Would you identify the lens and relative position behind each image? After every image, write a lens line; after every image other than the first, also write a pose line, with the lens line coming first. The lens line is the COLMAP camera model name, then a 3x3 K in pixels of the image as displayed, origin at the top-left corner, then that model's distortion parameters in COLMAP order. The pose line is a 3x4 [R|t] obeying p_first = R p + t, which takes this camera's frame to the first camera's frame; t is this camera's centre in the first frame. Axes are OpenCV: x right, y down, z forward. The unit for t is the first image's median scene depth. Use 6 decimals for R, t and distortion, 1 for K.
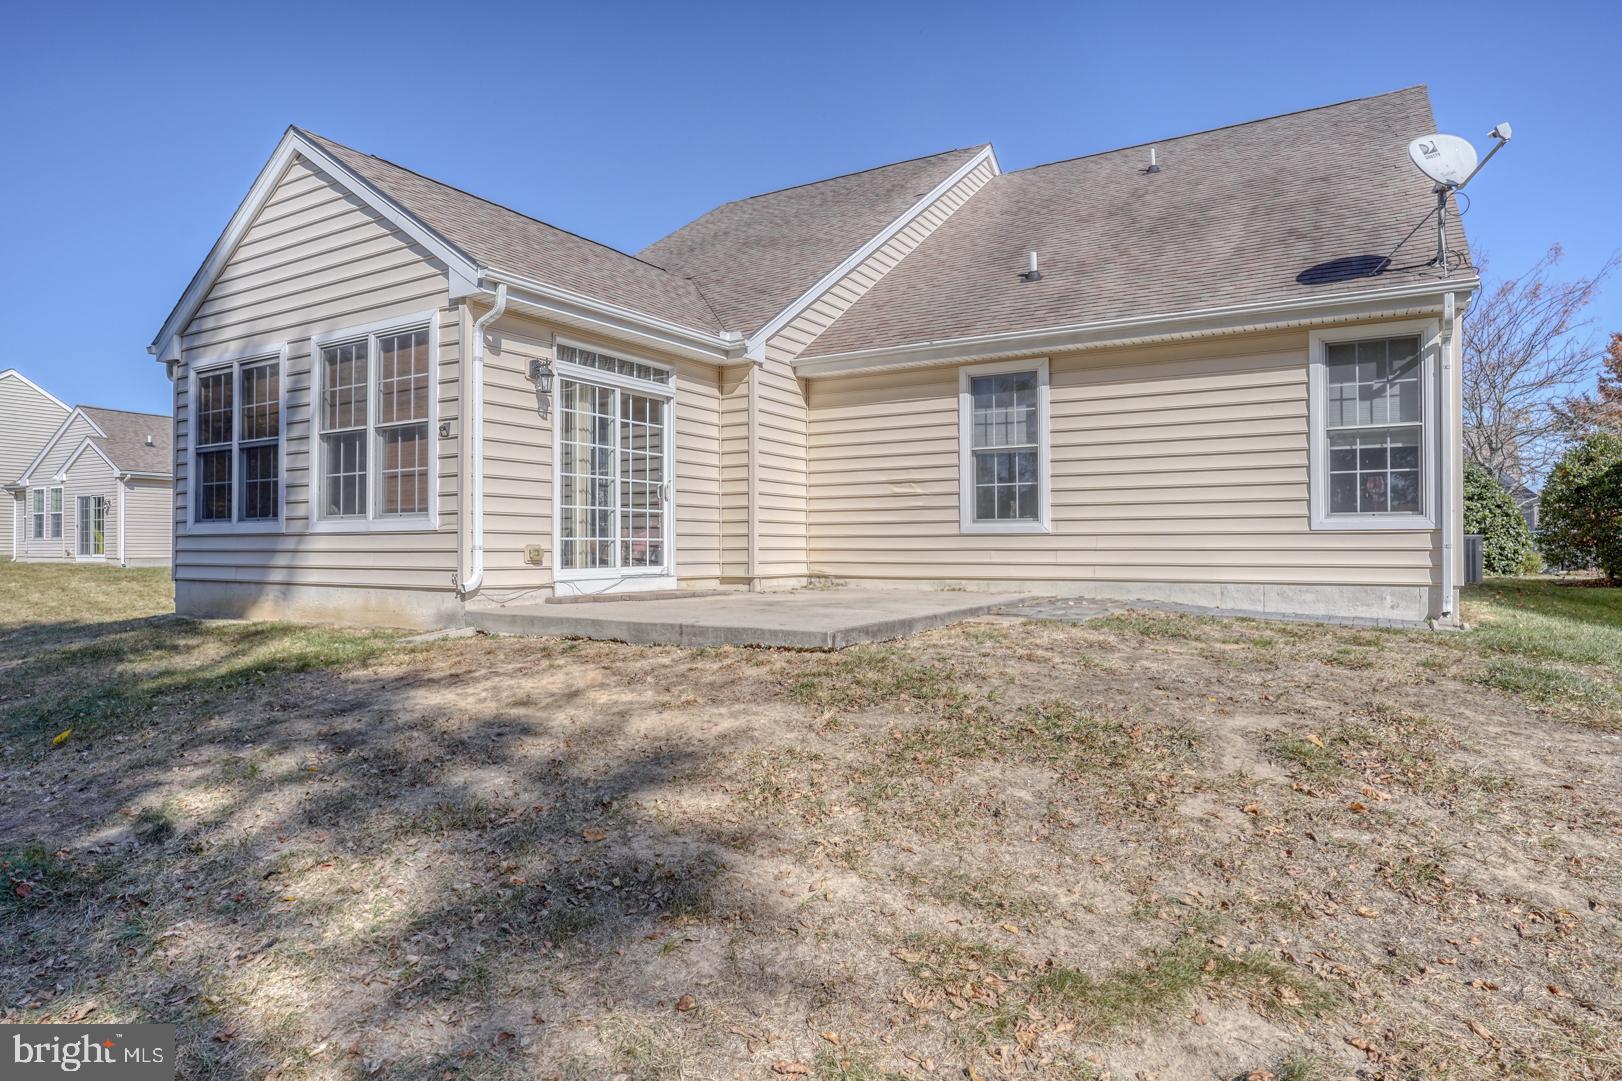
lens RADIAL K [[850.6, 0, 835.1], [0, 850.6, 532.8], [0, 0, 1]] dist [-0.044287, 0.027180]
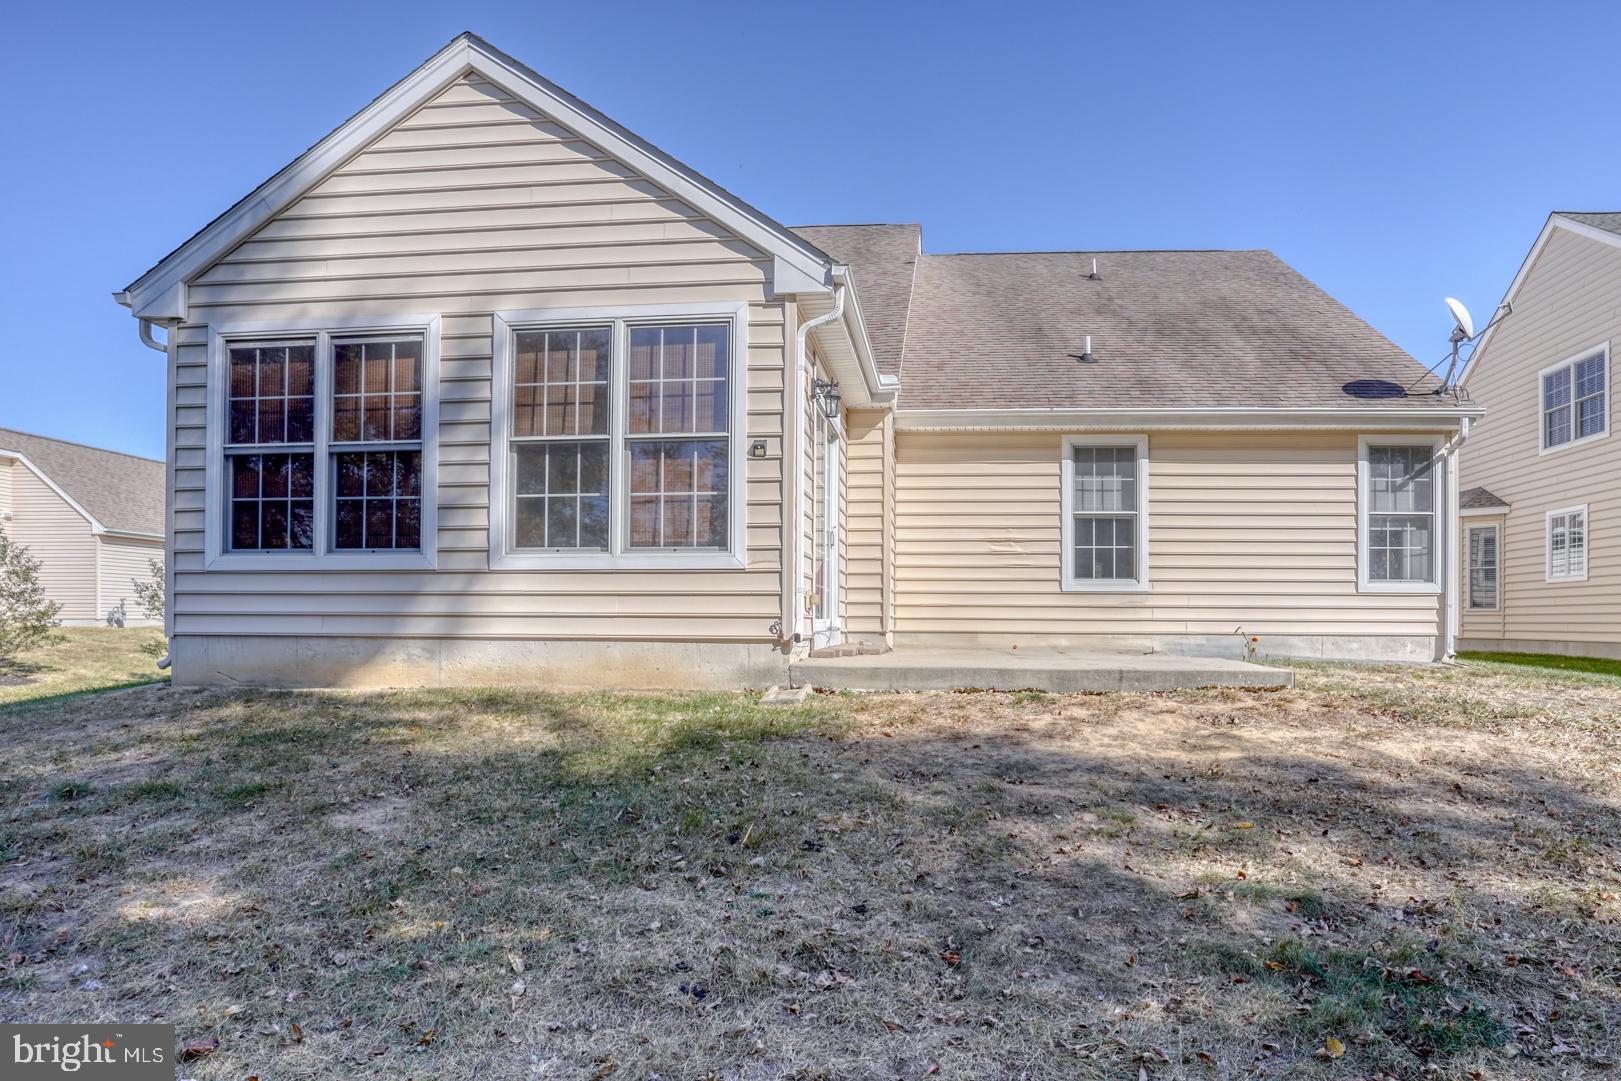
lens RADIAL K [[844.9, 0, 810.3], [0, 844.9, 617.3], [0, 0, 1]] dist [-0.049328, 0.001960]
pose [[0.915423, 0.007996, 0.402414, -0.657236], [-0.013829, 0.999837, 0.011592, 0.029490], [-0.402256, -0.016177, 0.915384, 0.187916]]
